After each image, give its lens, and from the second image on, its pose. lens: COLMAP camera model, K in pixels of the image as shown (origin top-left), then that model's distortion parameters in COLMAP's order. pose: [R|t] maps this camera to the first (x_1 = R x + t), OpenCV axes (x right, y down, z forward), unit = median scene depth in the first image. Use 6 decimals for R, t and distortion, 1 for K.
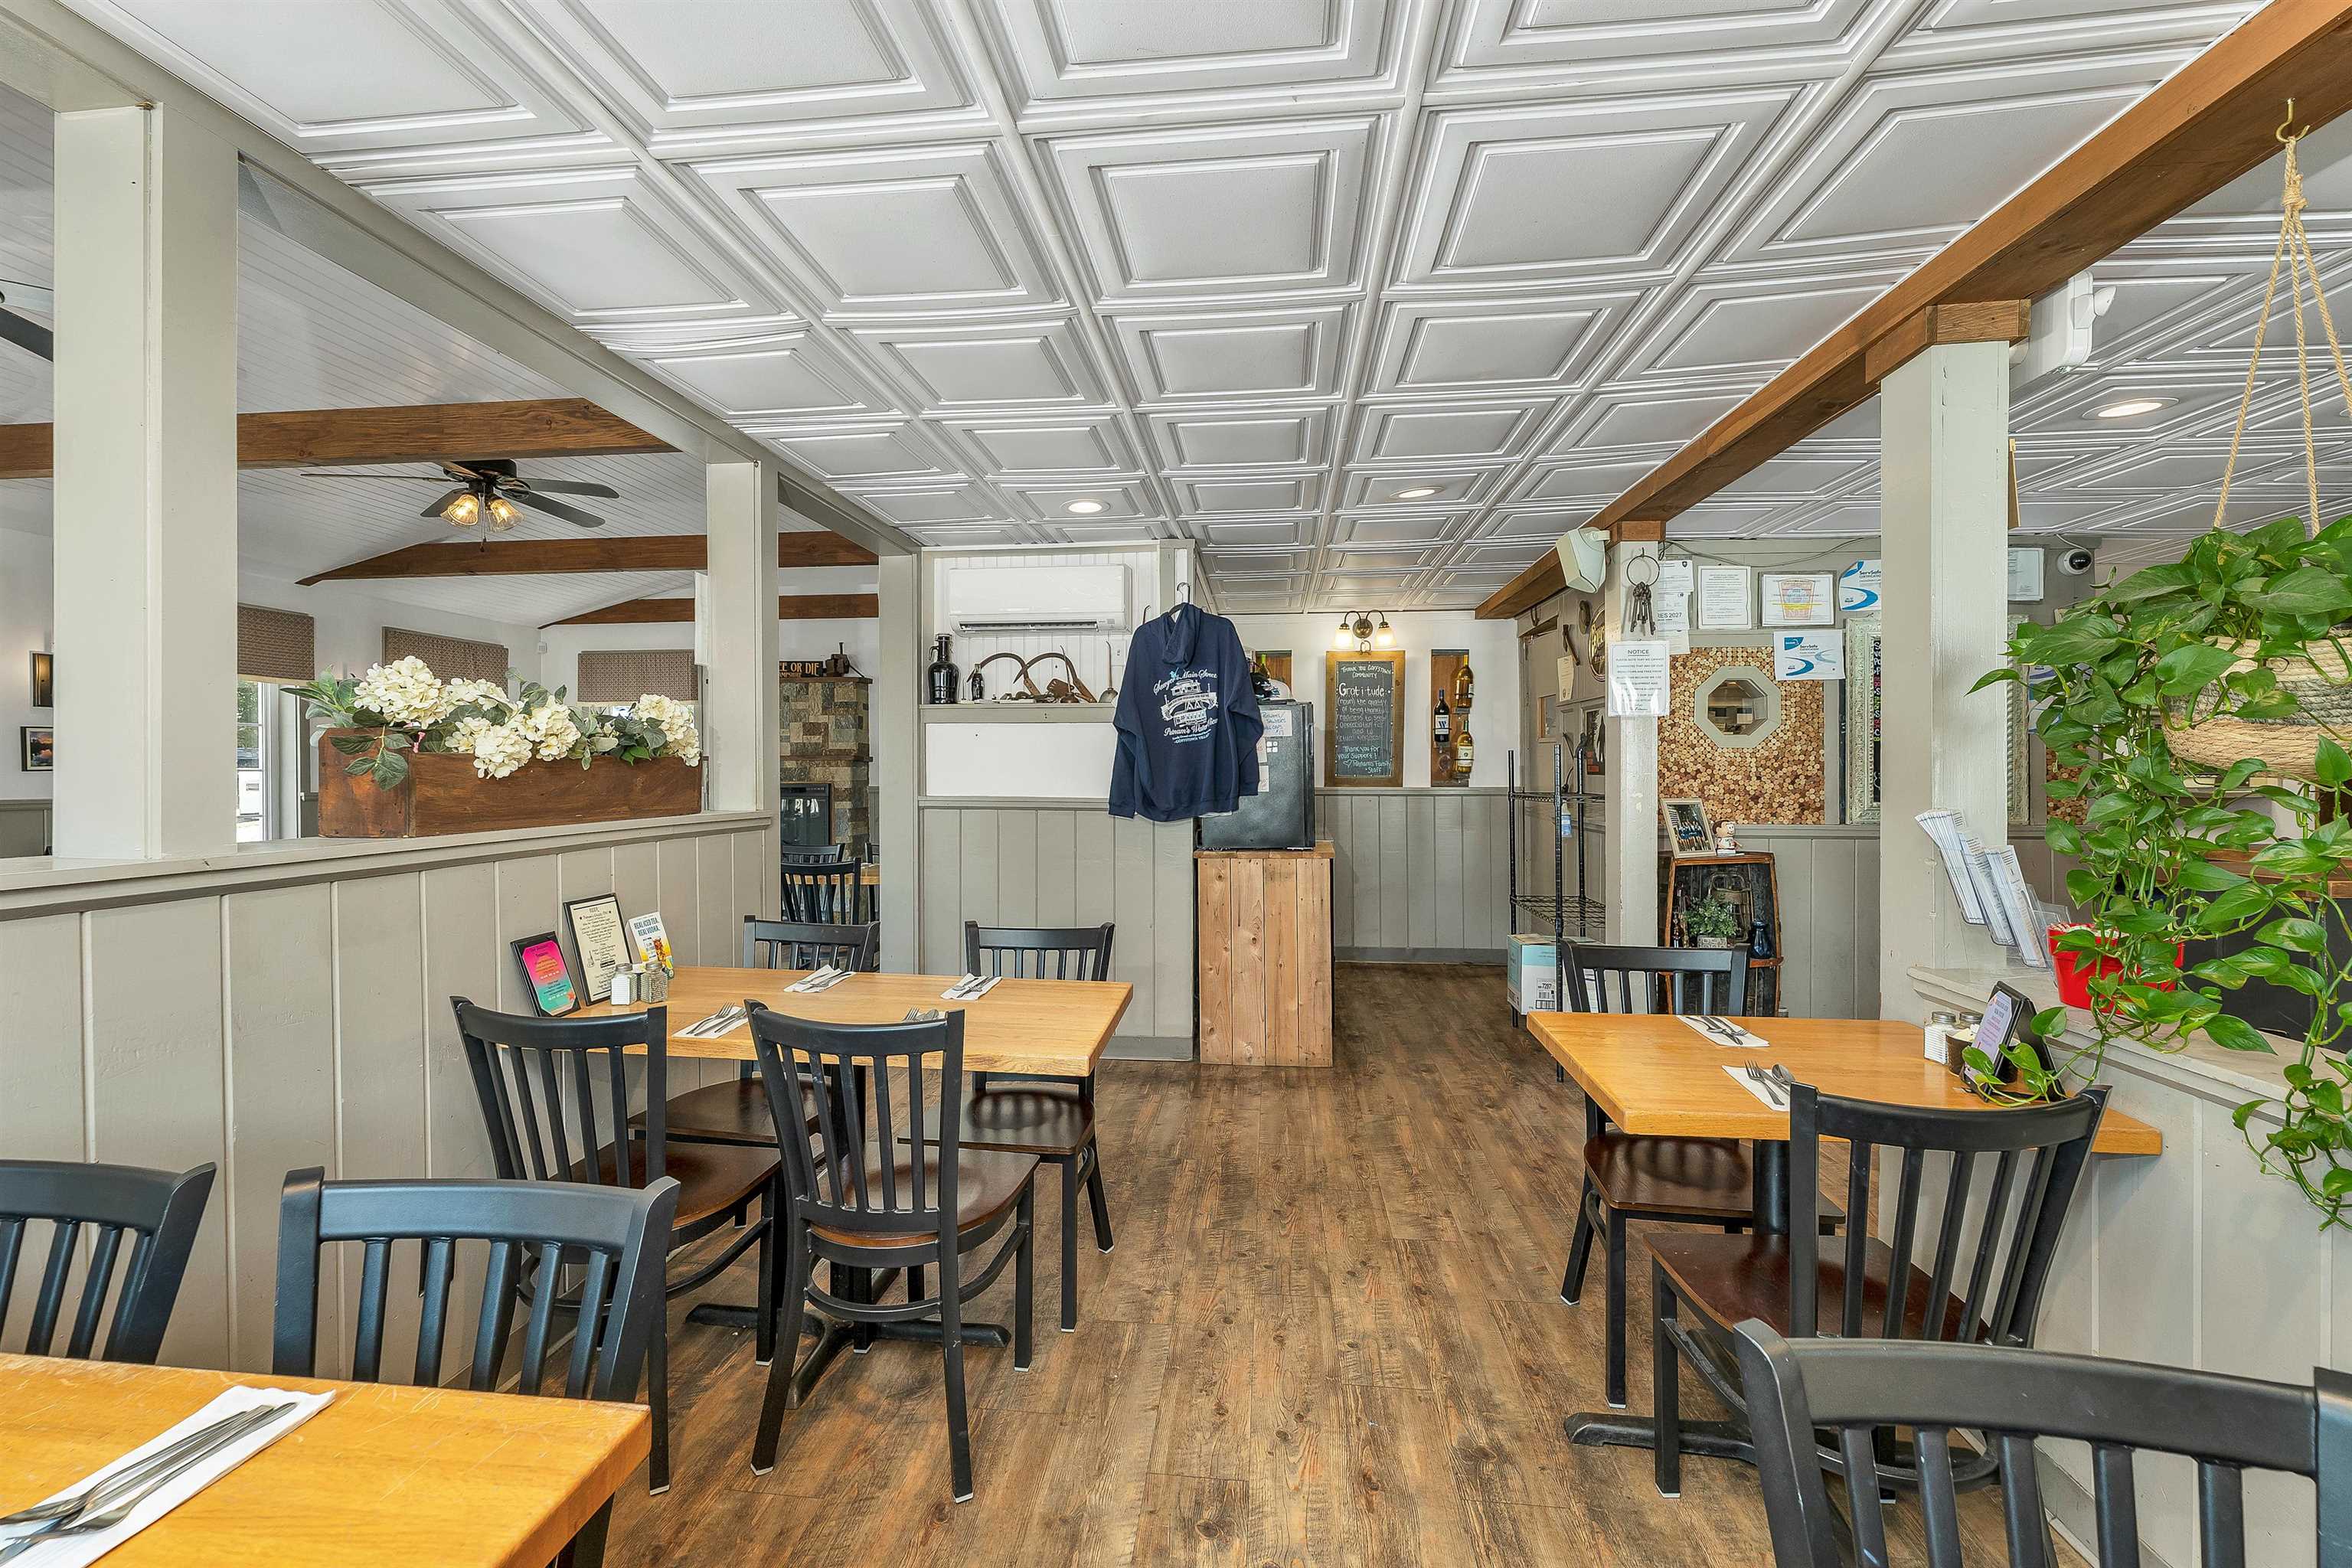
lens RADIAL K [[1011.8, 0, 1158.0], [0, 1011.8, 772.9], [0, 0, 1]] dist [-0.001333, 0.000181]
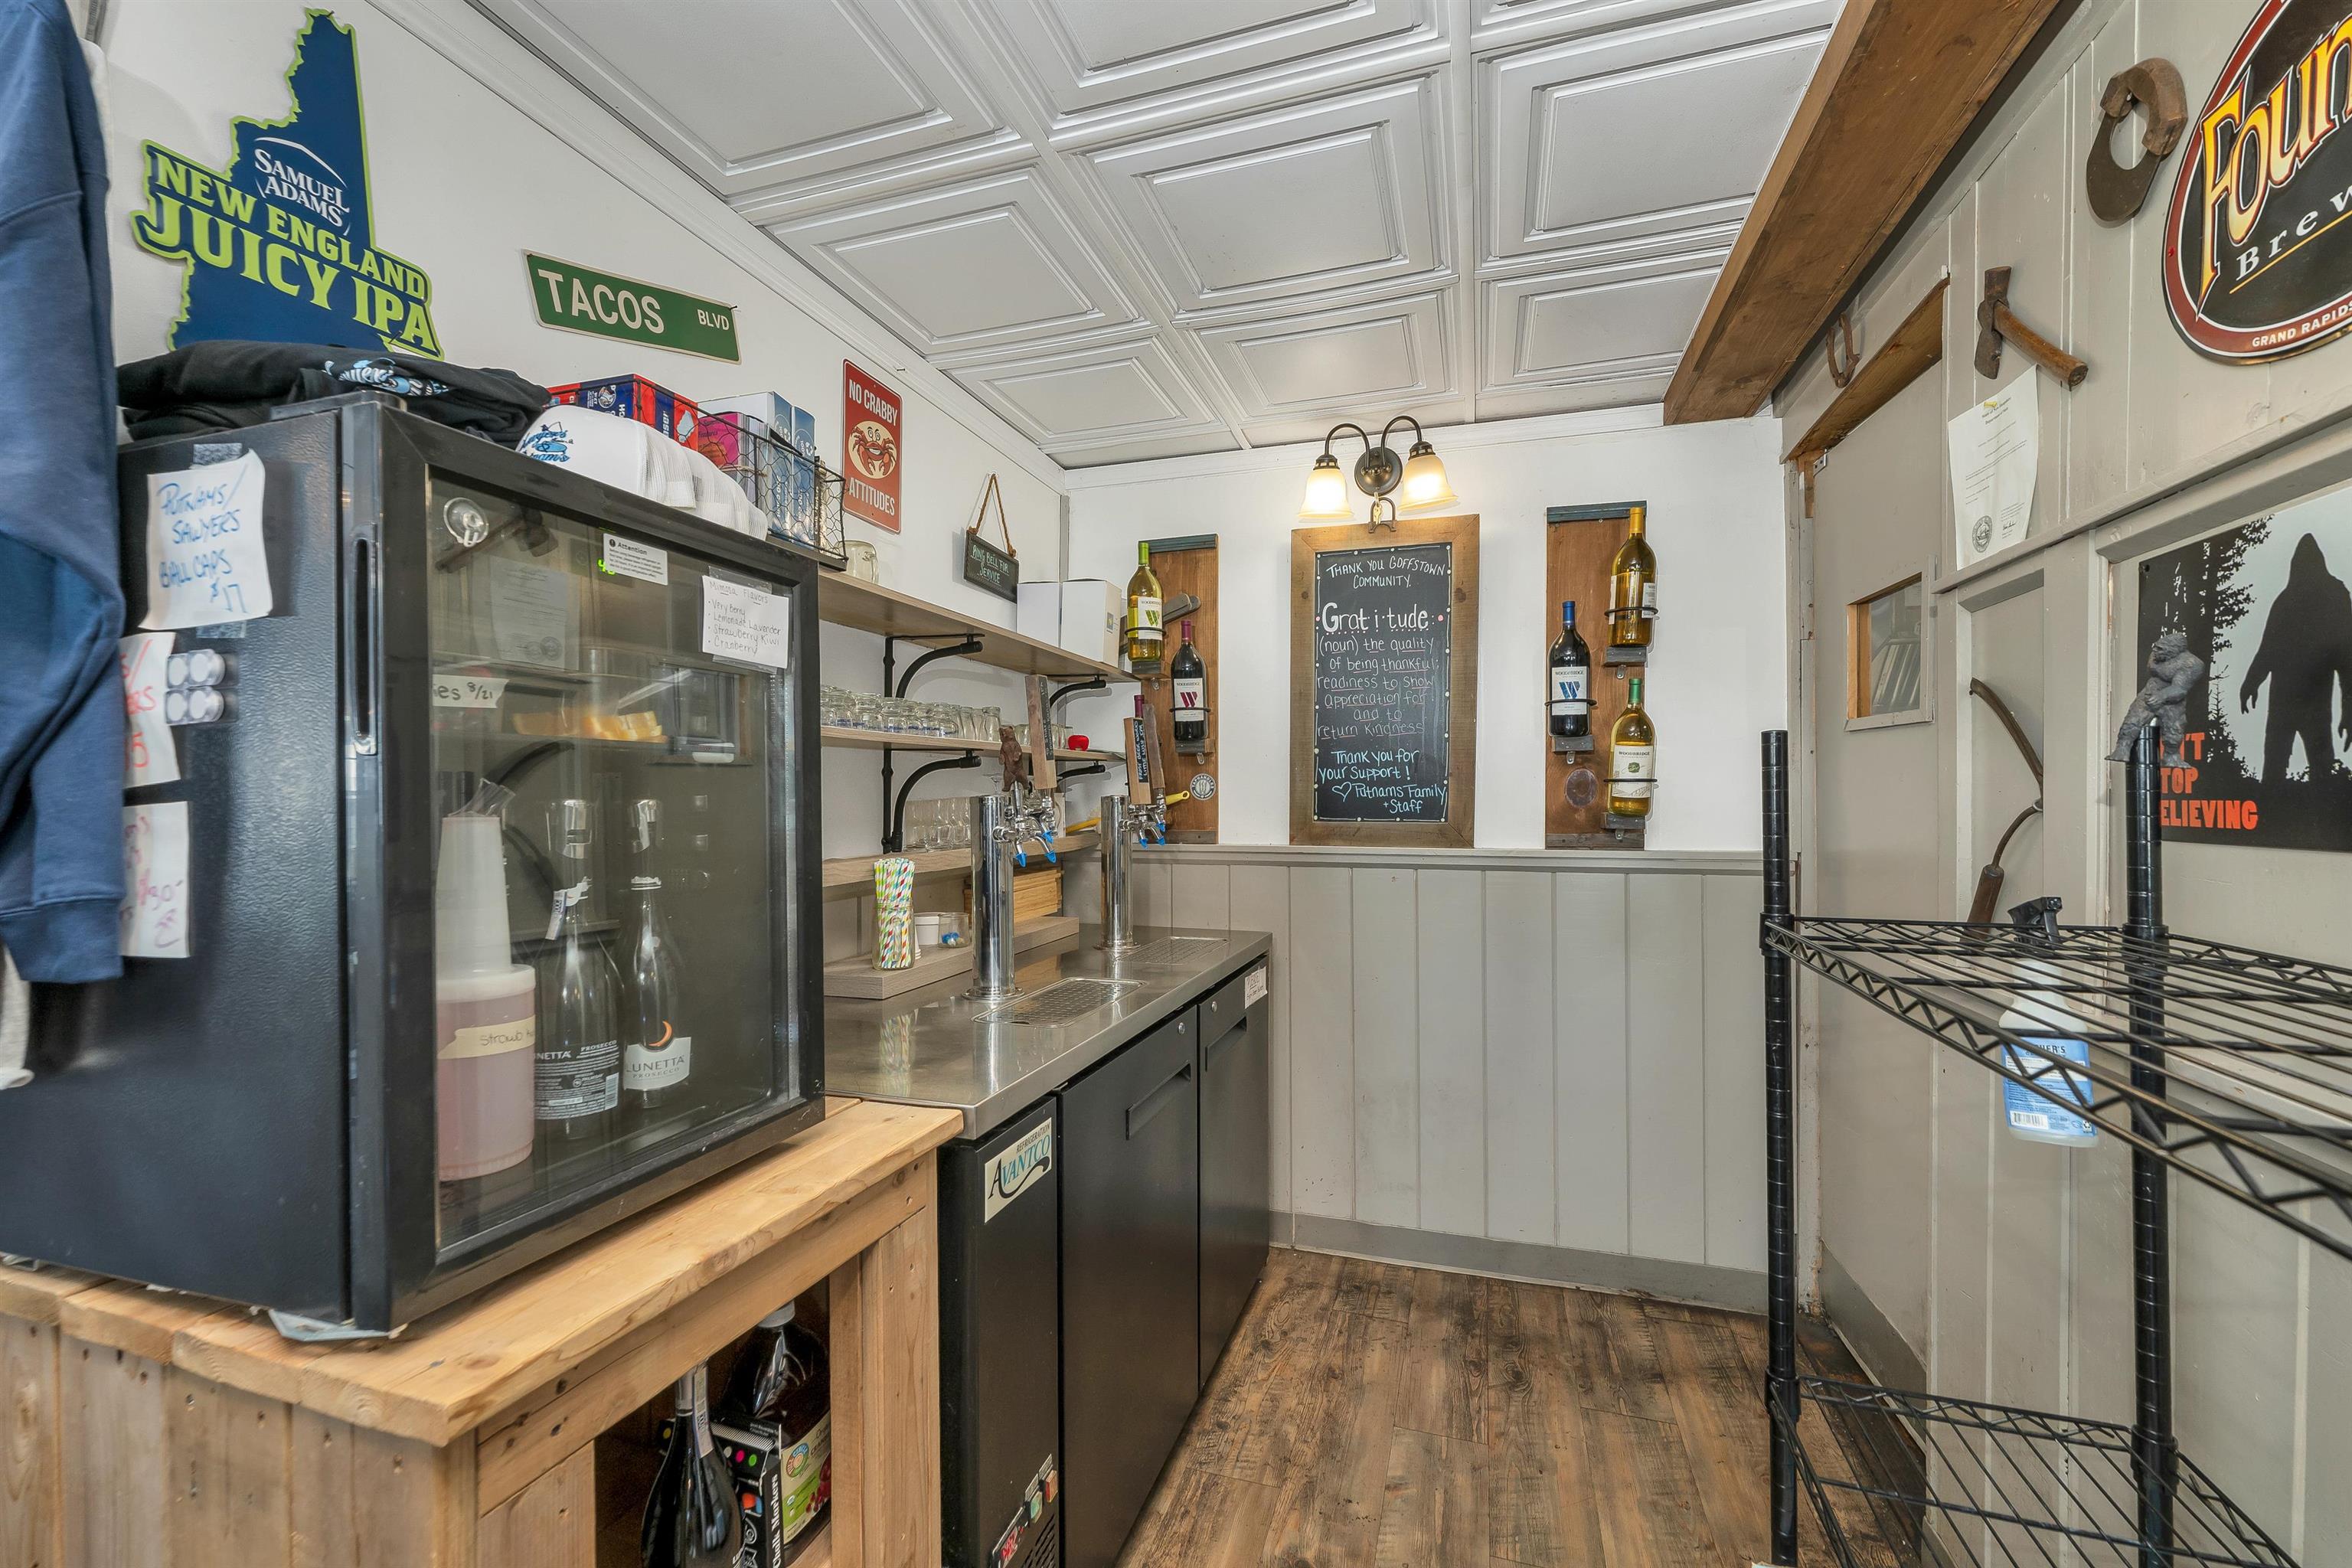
lens RADIAL K [[1011.8, 0, 1160.0], [0, 1011.8, 800.6], [0, 0, 1]] dist [-0.001333, 0.000181]
pose [[0.981095, 0.002743, -0.193510, 0.293752], [-0.002428, 0.999995, 0.001866, -0.008418], [0.193514, -0.001361, 0.981097, 0.855646]]
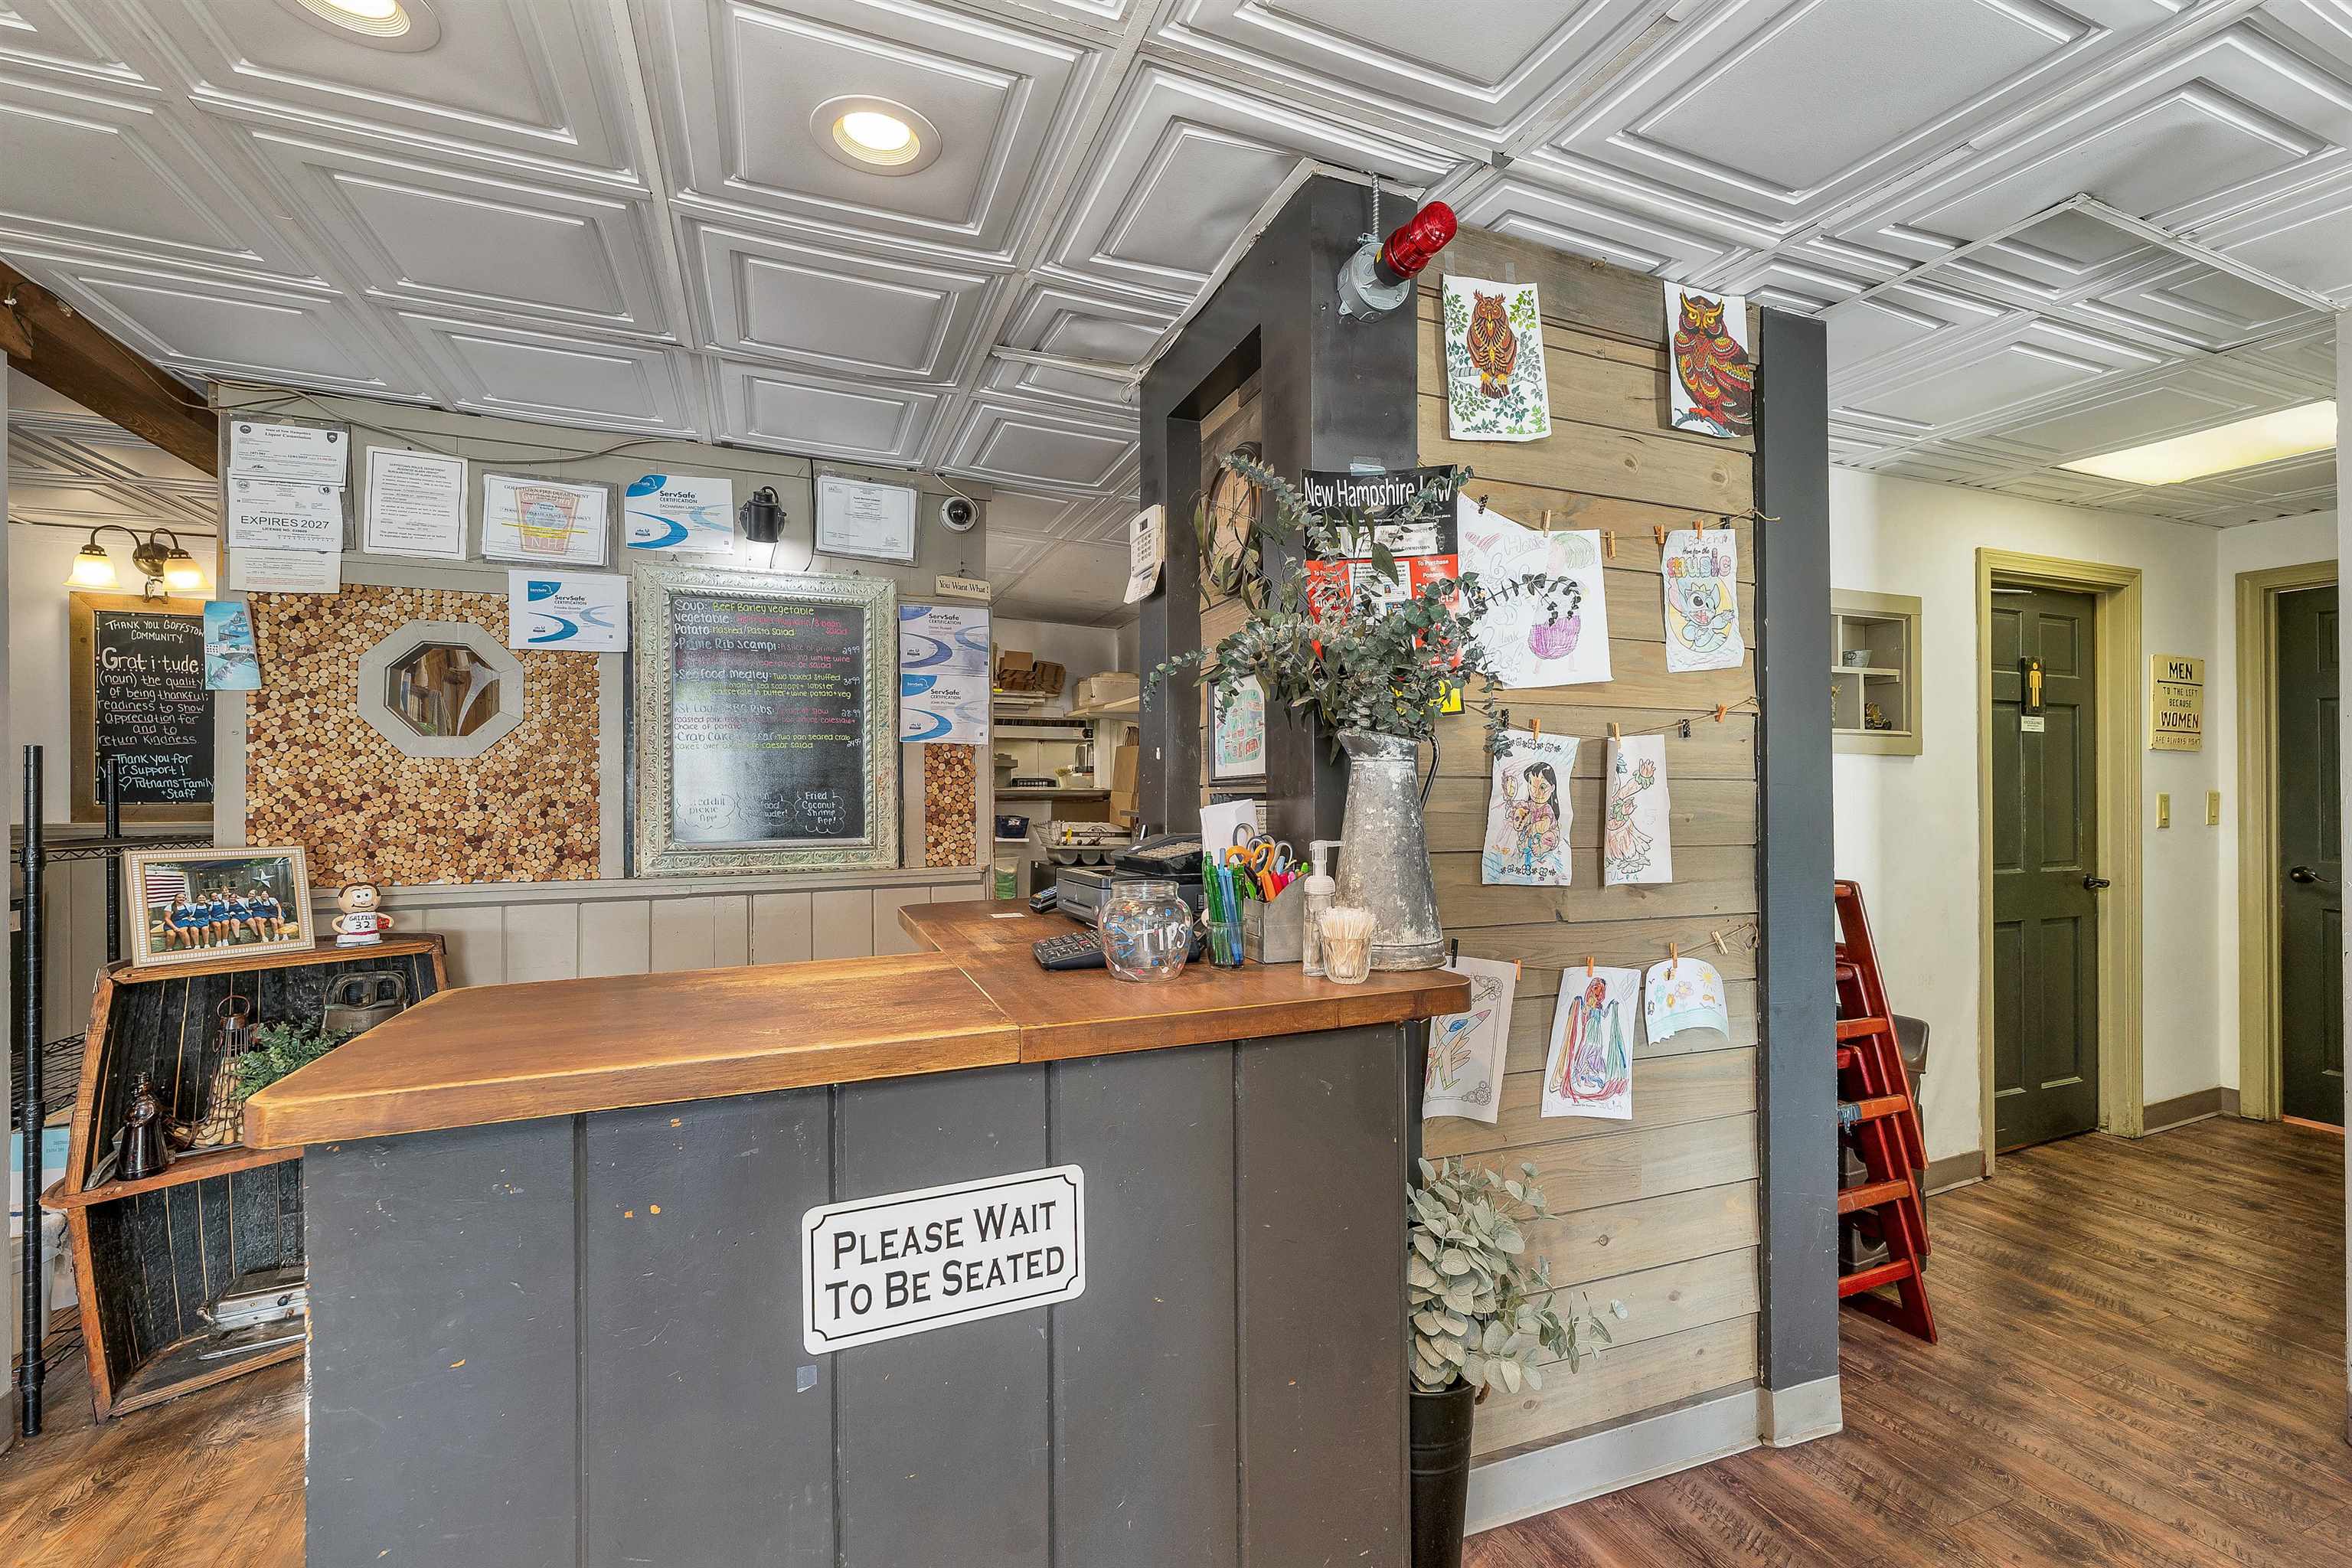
lens RADIAL K [[1011.8, 0, 1183.0], [0, 1011.8, 790.1], [0, 0, 1]] dist [-0.001333, 0.000181]
pose [[0.866583, -0.002779, 0.499025, 0.652169], [0.003657, 0.999993, -0.000782, -0.003290], [-0.499019, 0.002503, 0.866587, 0.259759]]
